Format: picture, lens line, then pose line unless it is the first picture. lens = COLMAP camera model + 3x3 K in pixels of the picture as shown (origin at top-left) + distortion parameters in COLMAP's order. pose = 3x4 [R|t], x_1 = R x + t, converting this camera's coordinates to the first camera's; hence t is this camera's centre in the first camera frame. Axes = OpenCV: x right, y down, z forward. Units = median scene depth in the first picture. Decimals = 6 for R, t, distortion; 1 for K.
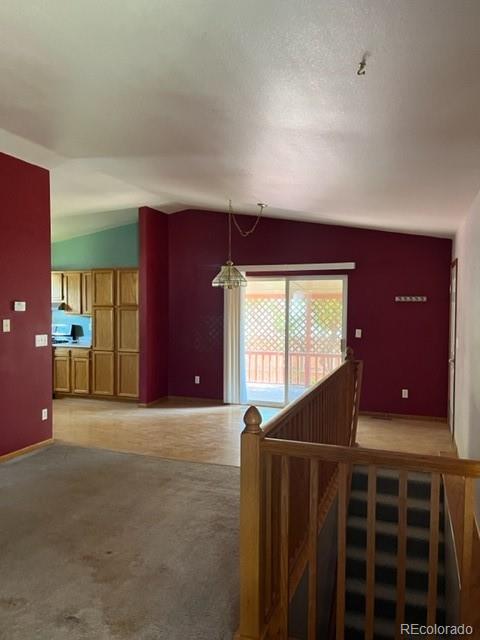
lens RADIAL K [[482.4, 0, 242.0], [0, 482.4, 326.1], [0, 0, 1]] dist [0.054662, -0.078765]
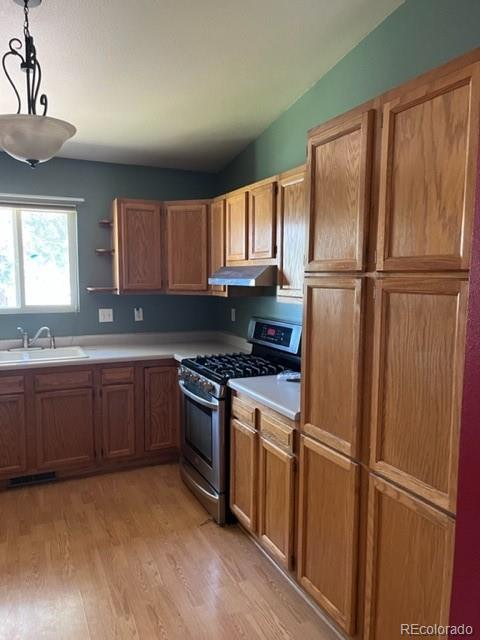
lens RADIAL K [[482.4, 0, 242.0], [0, 482.4, 326.1], [0, 0, 1]] dist [0.054662, -0.078765]
pose [[0.705640, 0.070696, -0.705035, -0.139352], [-0.032482, 0.997192, 0.067481, -0.028930], [0.707826, -0.024716, 0.705955, 0.784851]]
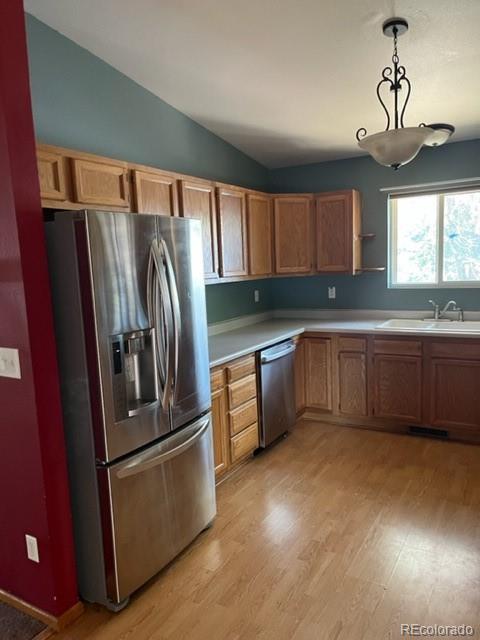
lens RADIAL K [[482.4, 0, 242.0], [0, 482.4, 326.1], [0, 0, 1]] dist [0.054662, -0.078765]
pose [[-0.186067, 0.136420, -0.973020, -0.054857], [-0.002500, 0.990245, 0.139313, -0.035400], [0.982534, 0.028354, -0.183911, 0.860747]]
